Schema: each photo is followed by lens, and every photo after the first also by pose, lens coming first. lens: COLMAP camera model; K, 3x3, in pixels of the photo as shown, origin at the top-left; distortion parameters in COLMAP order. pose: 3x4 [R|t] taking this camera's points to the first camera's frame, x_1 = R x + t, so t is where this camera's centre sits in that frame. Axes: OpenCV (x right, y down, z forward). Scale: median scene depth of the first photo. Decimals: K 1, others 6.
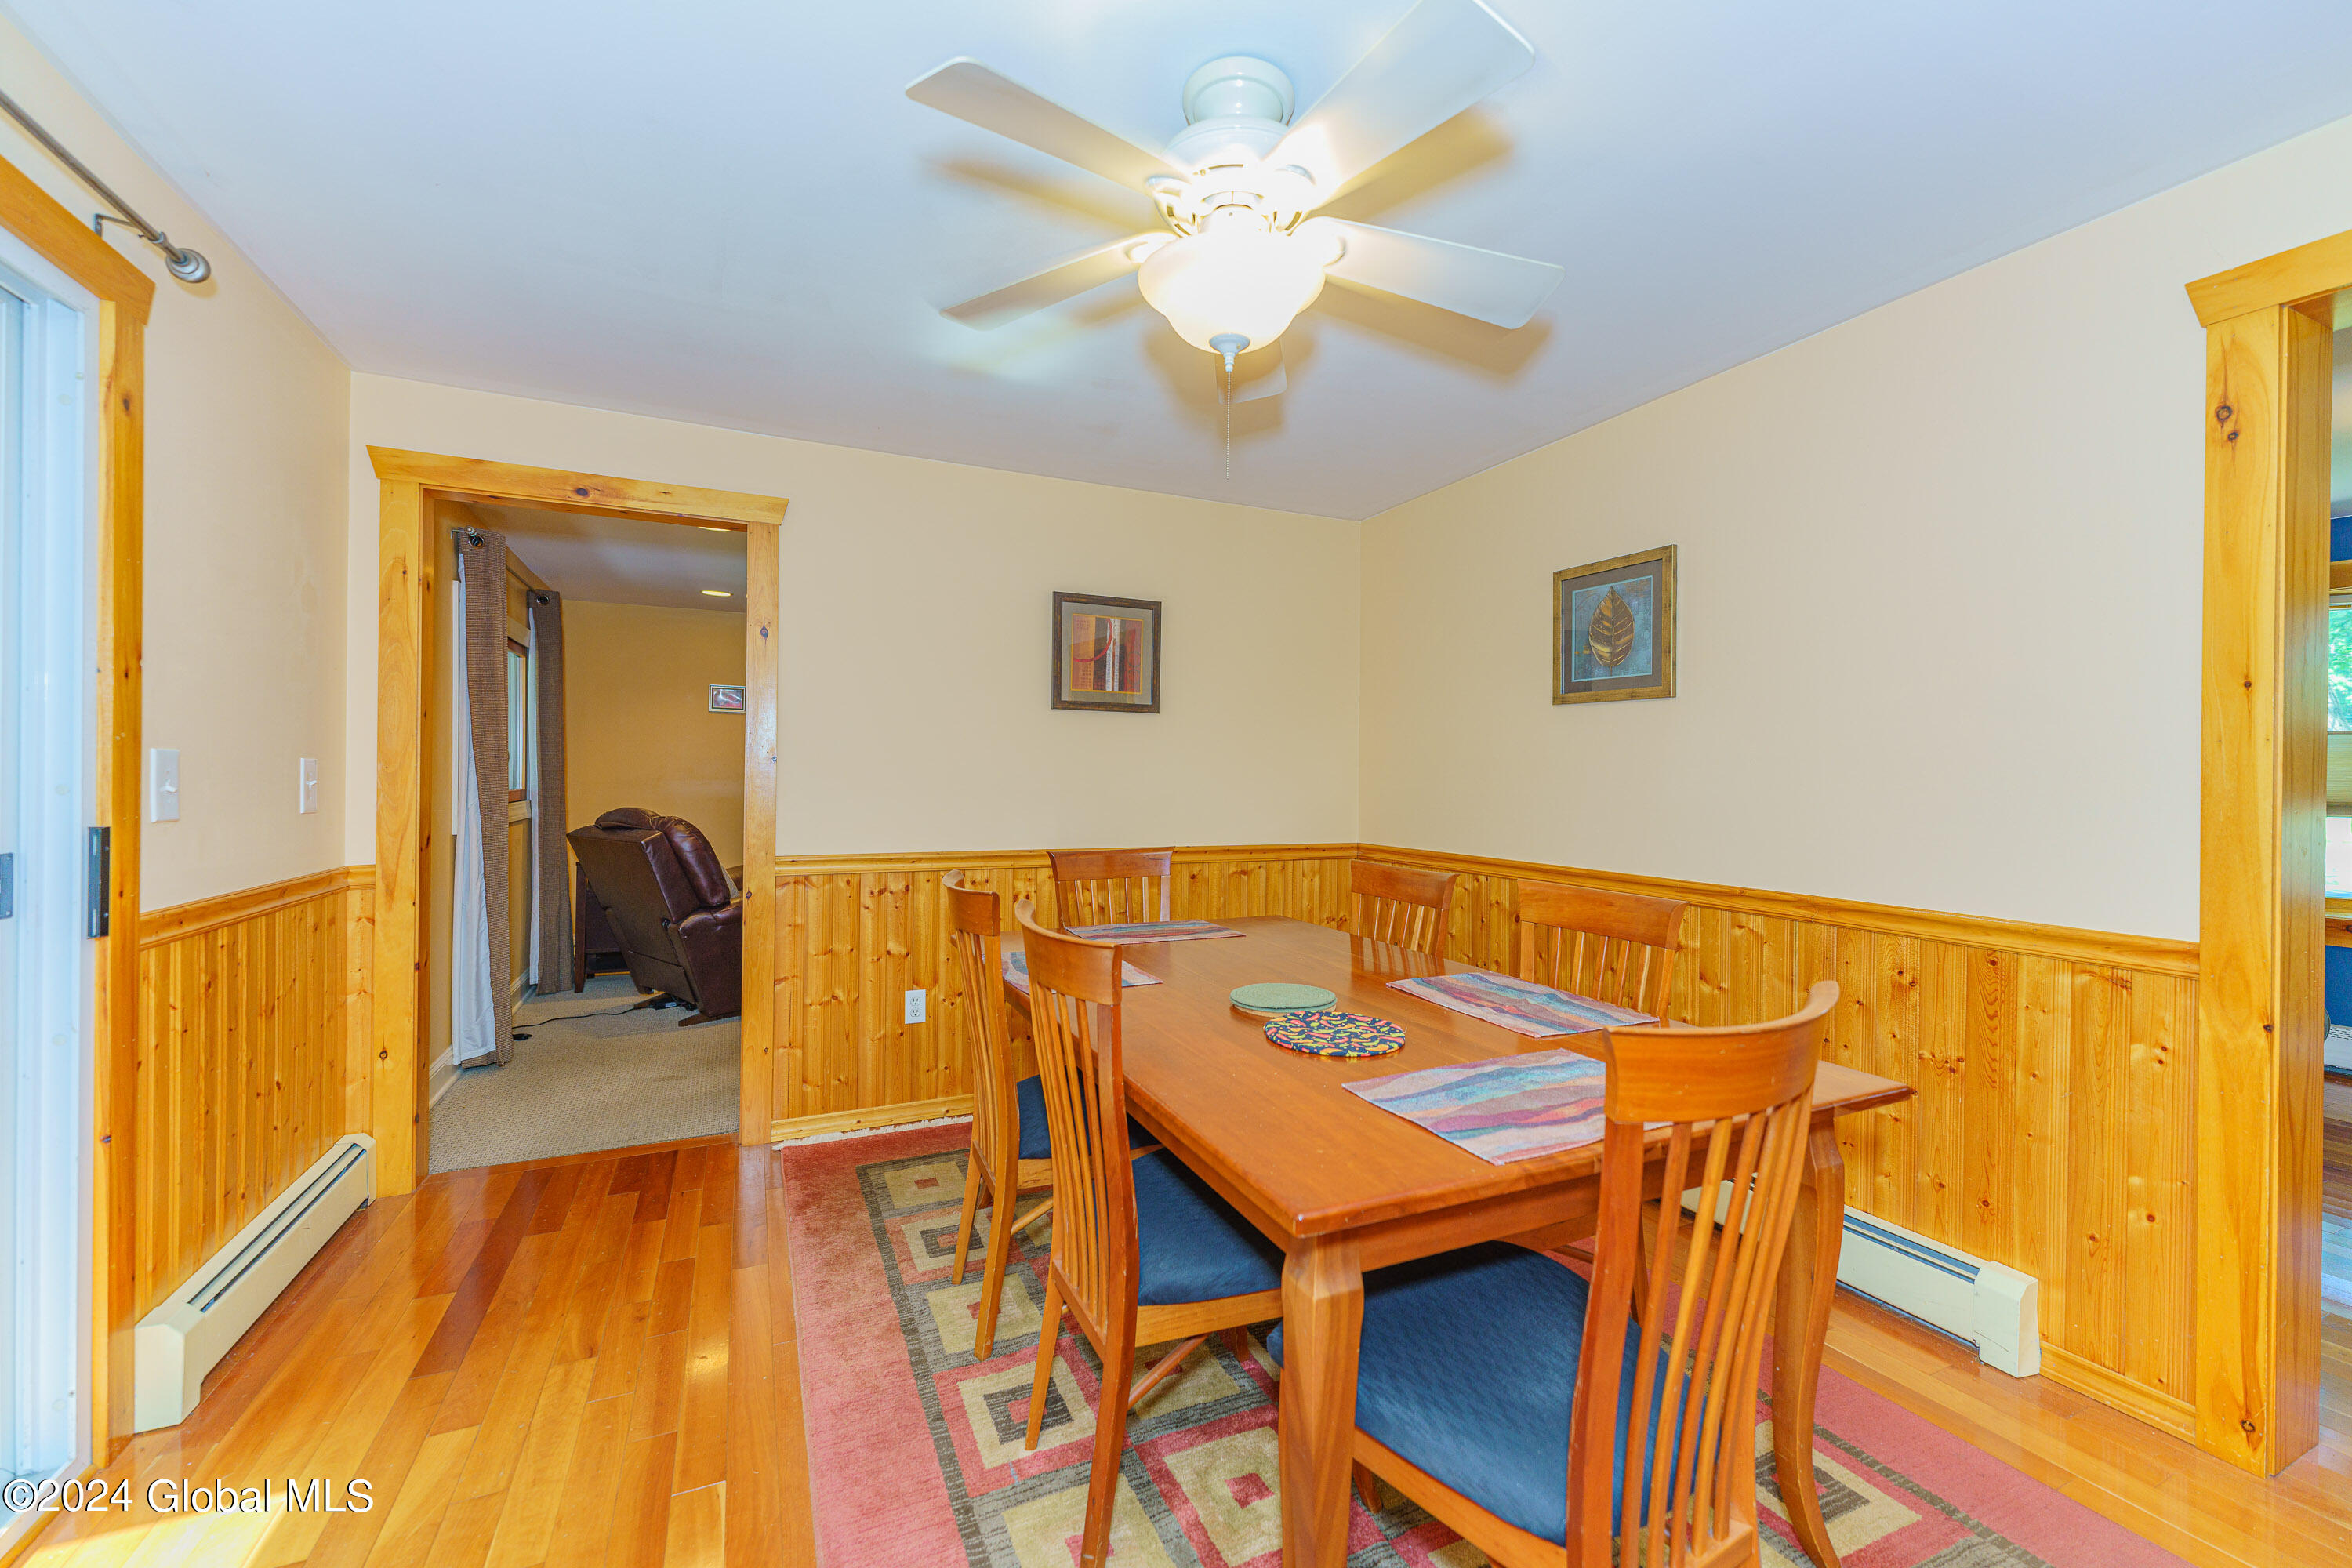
lens RADIAL K [[935.5, 0, 1172.7], [0, 935.5, 779.7], [0, 0, 1]] dist [0.001998, -0.000501]
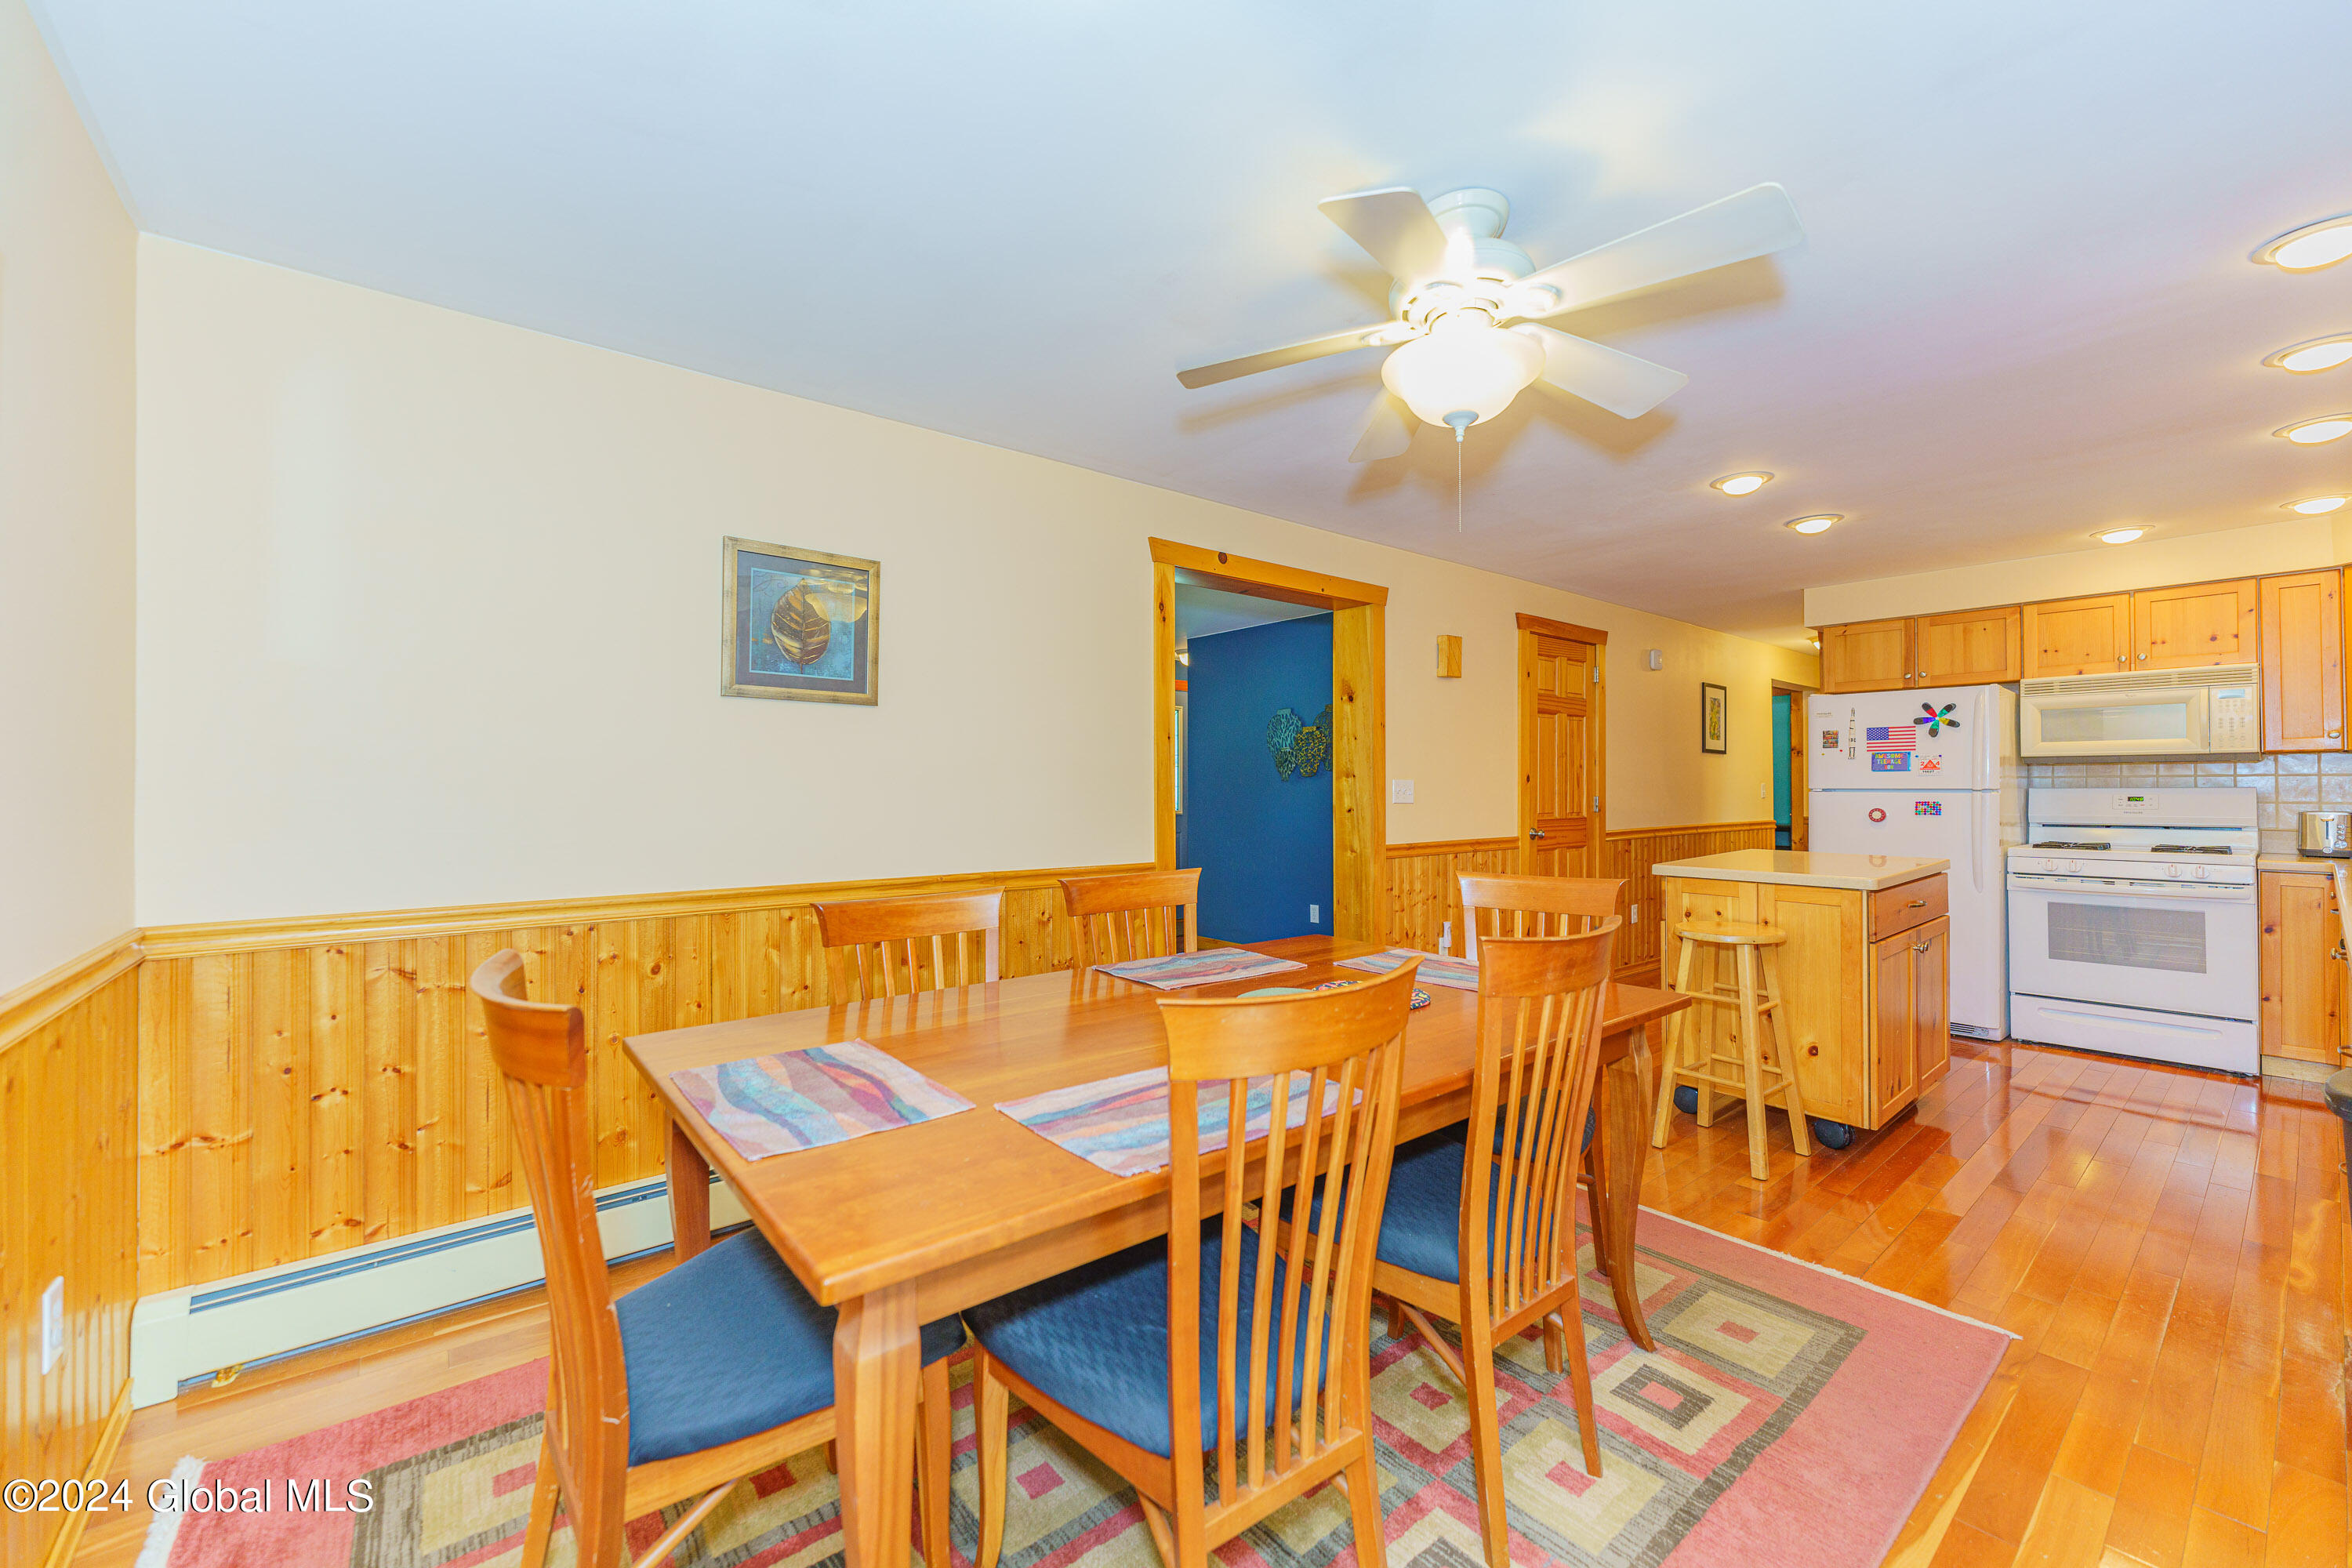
lens RADIAL K [[935.5, 0, 1172.7], [0, 935.5, 779.7], [0, 0, 1]] dist [0.001998, -0.000501]
pose [[-0.253380, -0.002131, 0.967364, -0.493508], [0.002095, 0.999994, 0.002751, -0.007082], [-0.967364, 0.002724, -0.253374, 0.822215]]
